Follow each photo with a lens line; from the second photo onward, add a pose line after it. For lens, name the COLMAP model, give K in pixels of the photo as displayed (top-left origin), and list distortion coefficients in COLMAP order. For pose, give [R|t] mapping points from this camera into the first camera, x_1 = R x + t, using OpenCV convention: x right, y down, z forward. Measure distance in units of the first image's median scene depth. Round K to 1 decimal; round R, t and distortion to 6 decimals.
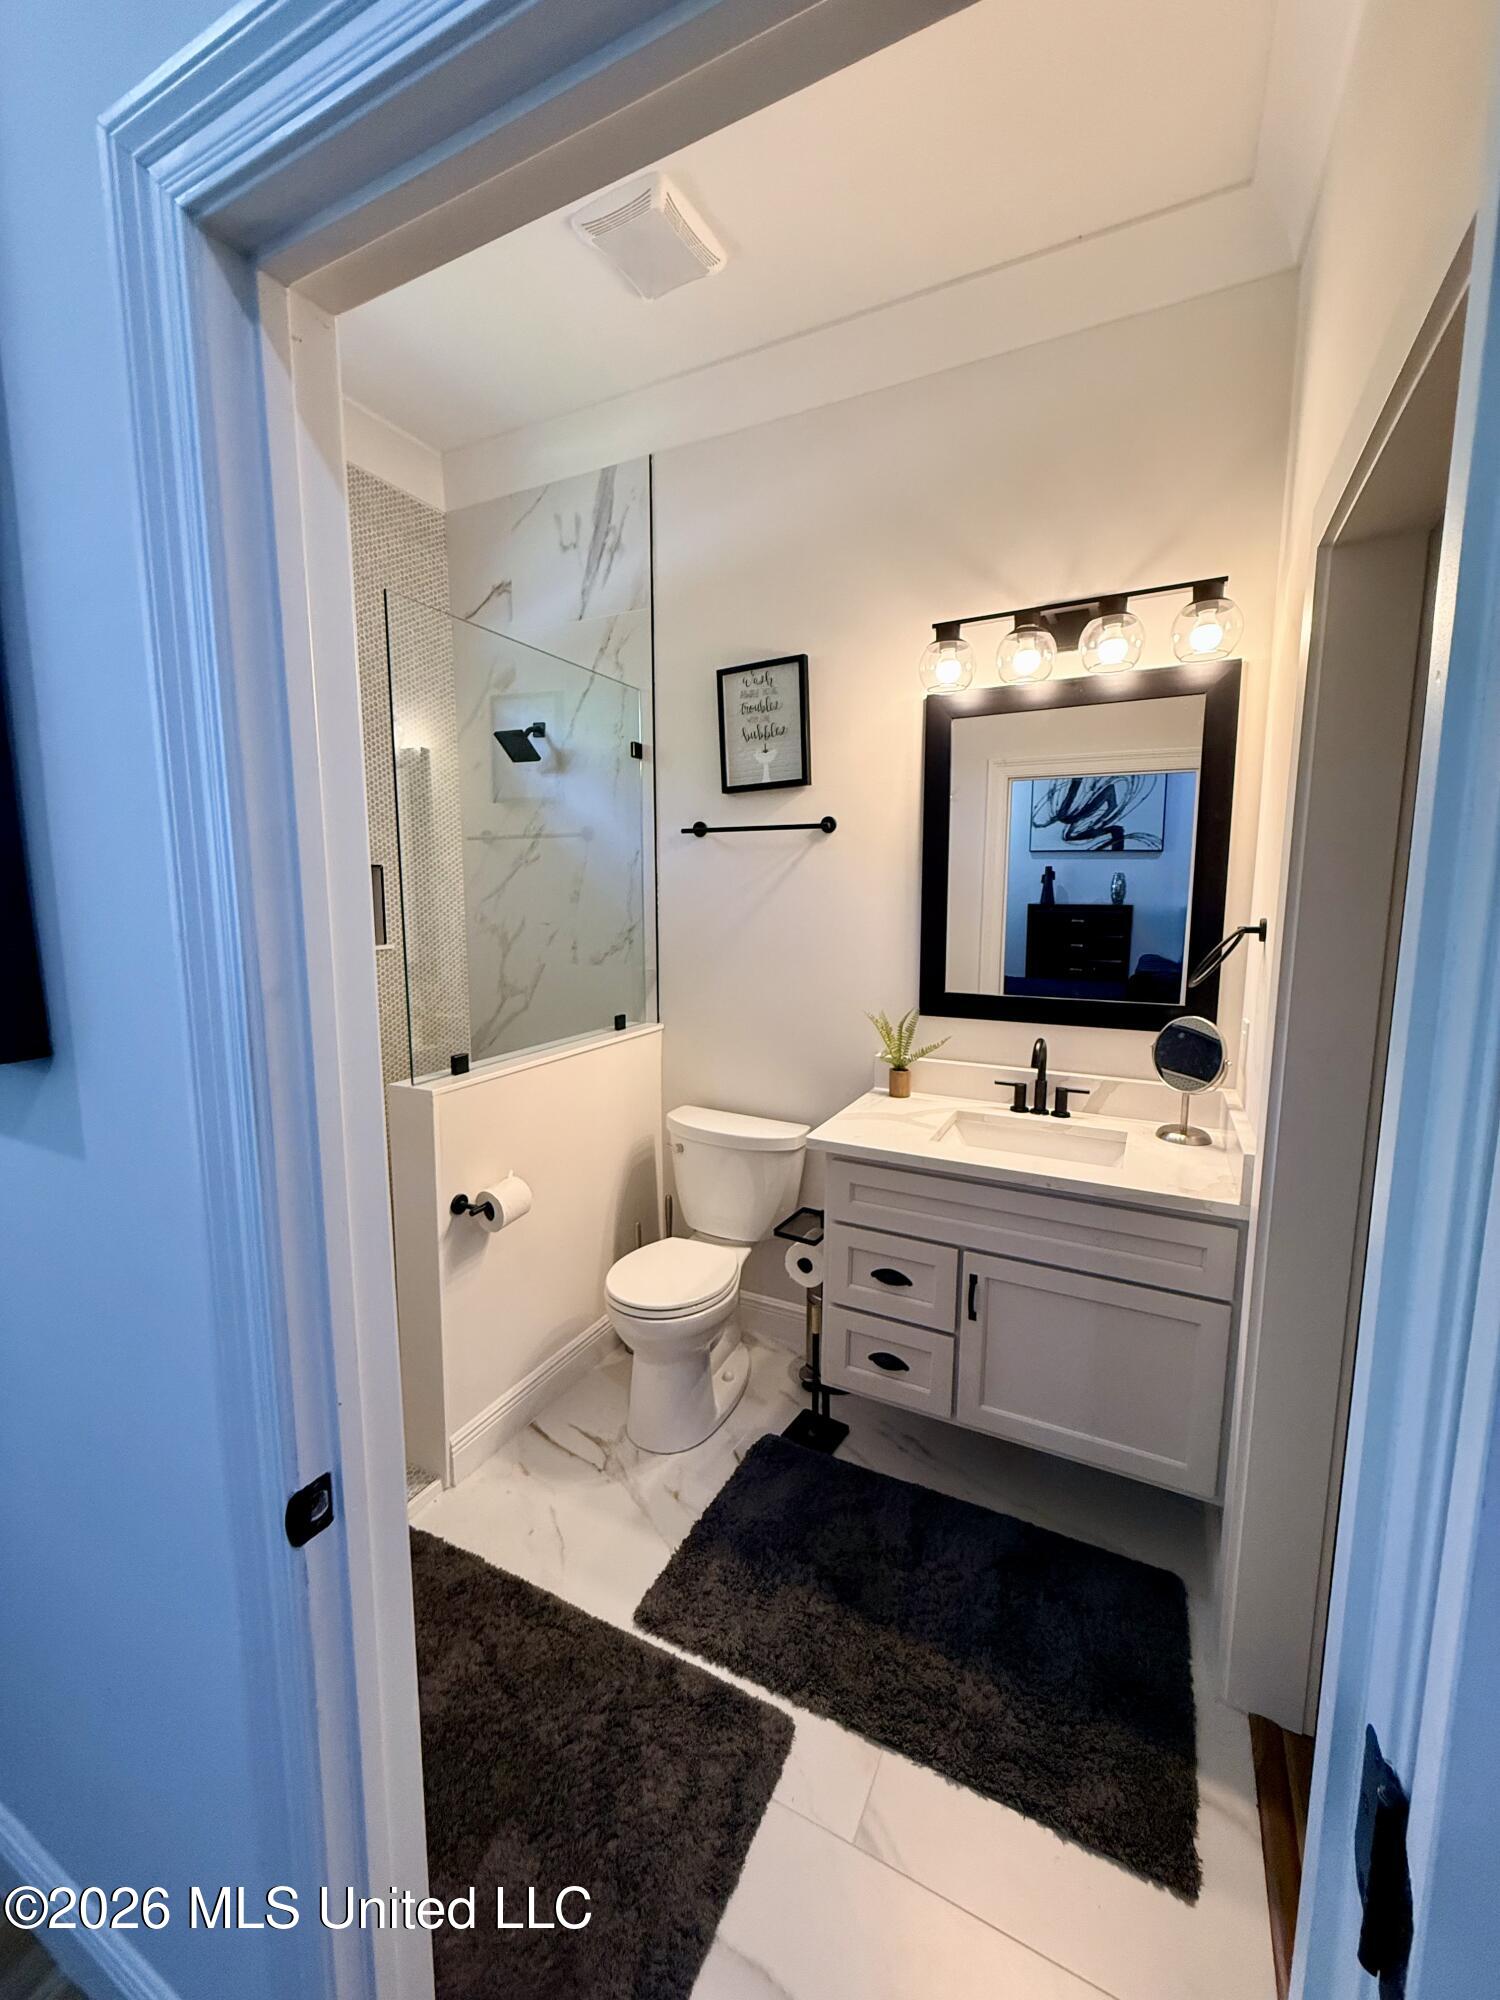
lens RADIAL K [[797.8, 0, 752.3], [0, 797.8, 988.3], [0, 0, 1]] dist [-0.001676, -0.000228]
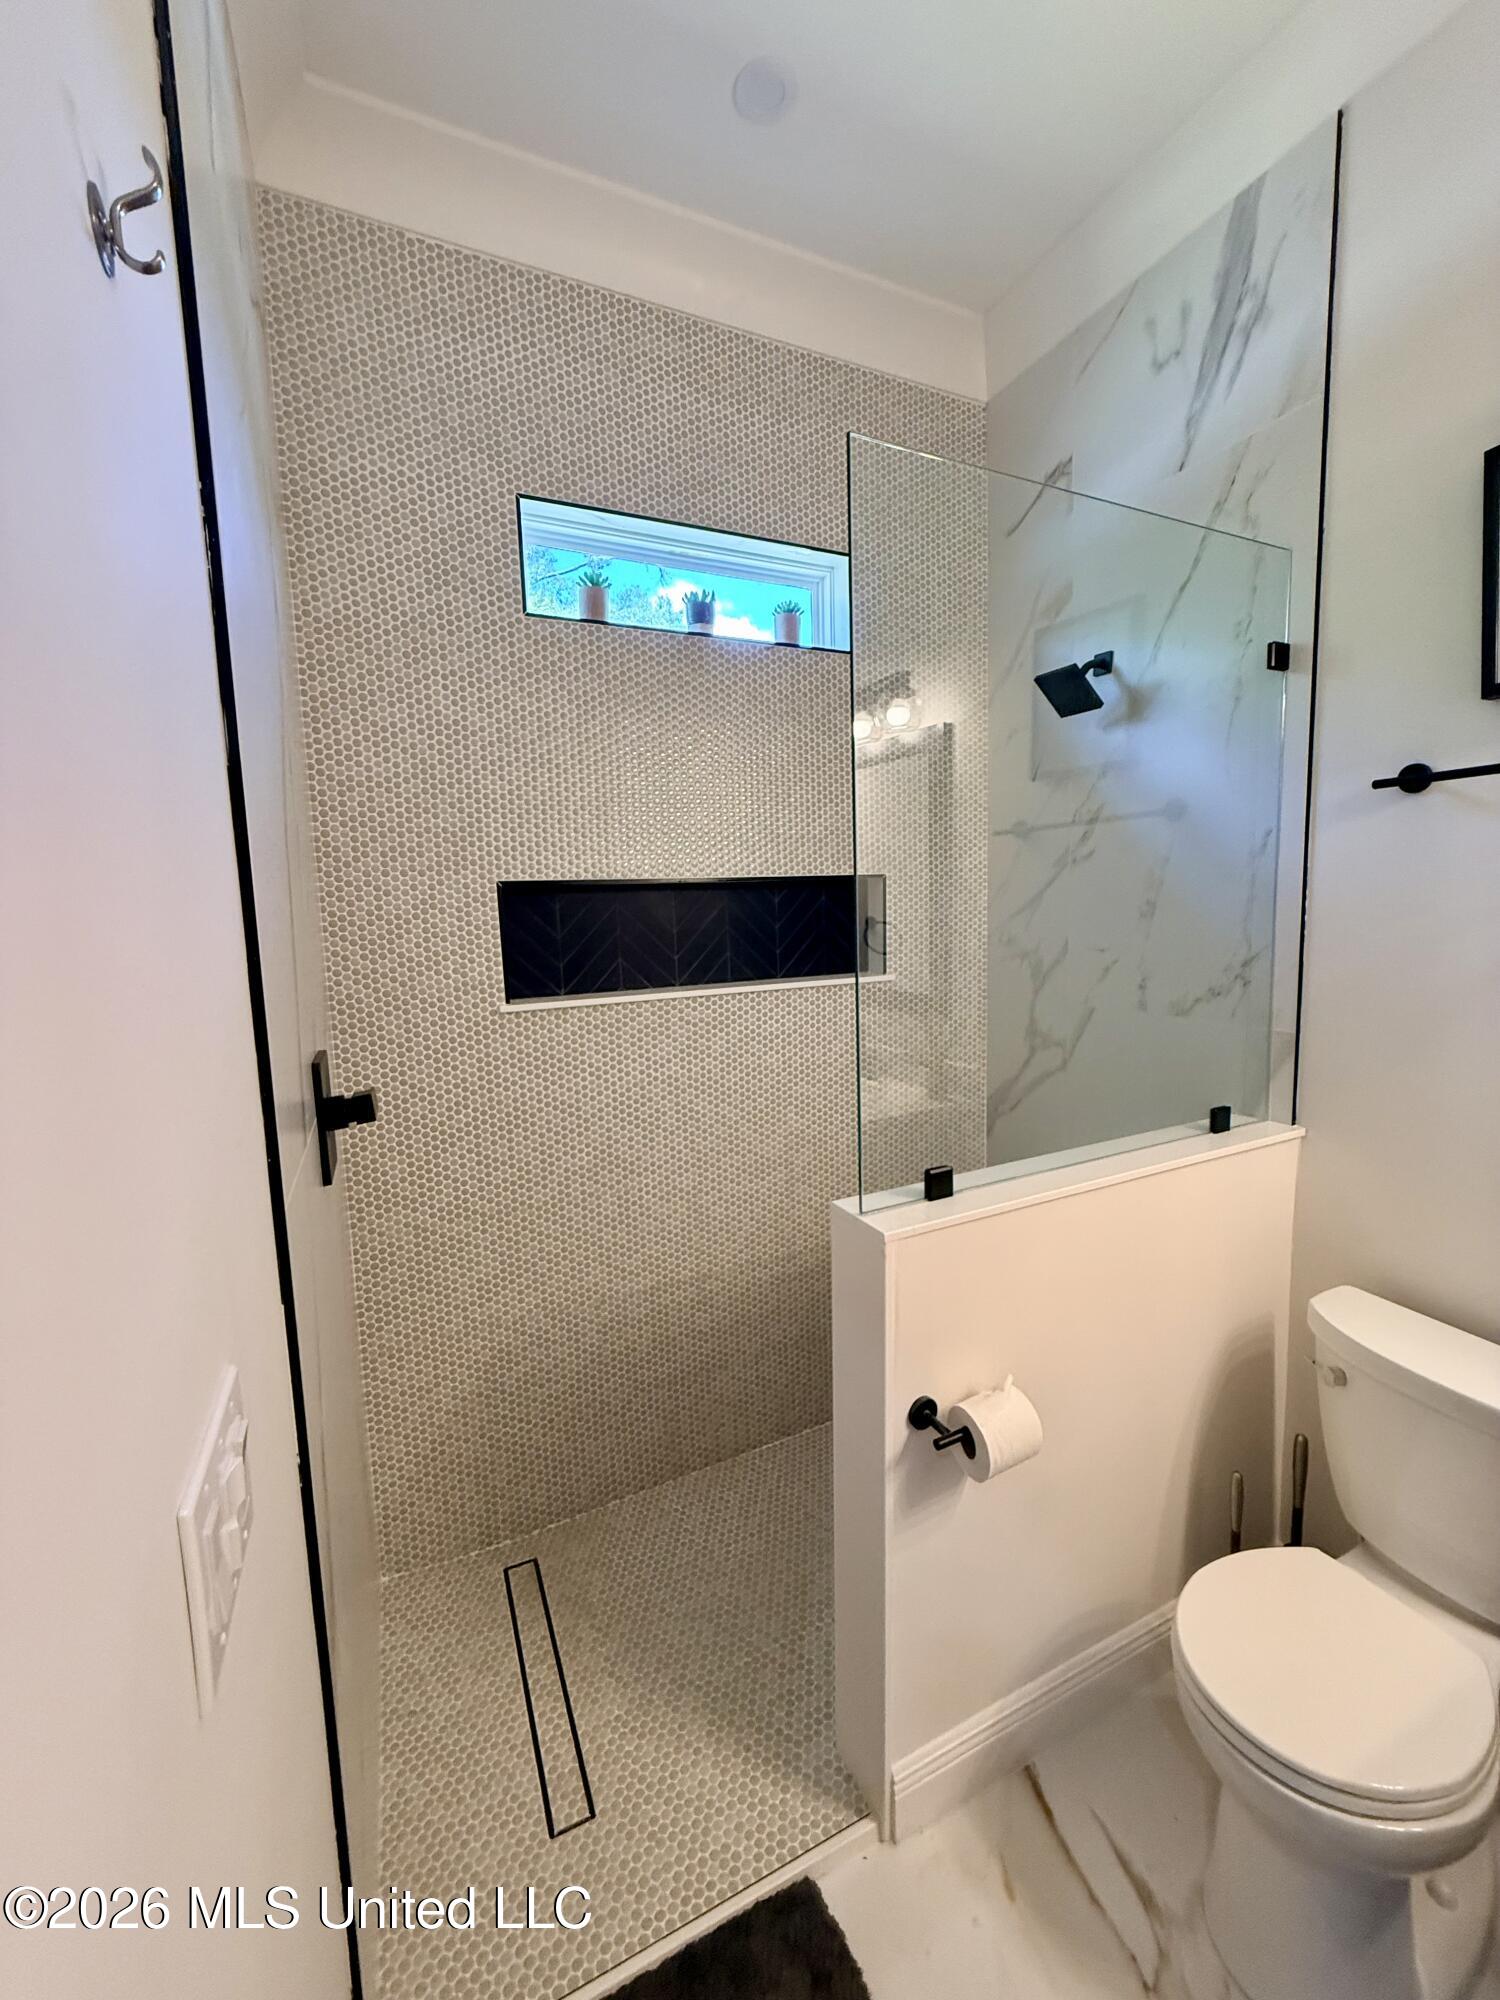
lens RADIAL K [[797.8, 0, 752.3], [0, 797.8, 988.3], [0, 0, 1]] dist [-0.001676, -0.000228]
pose [[0.784927, 0.043371, -0.618069, -0.074150], [-0.051232, 0.998674, 0.005016, -0.038688], [0.617467, 0.027728, 0.786108, 0.304100]]
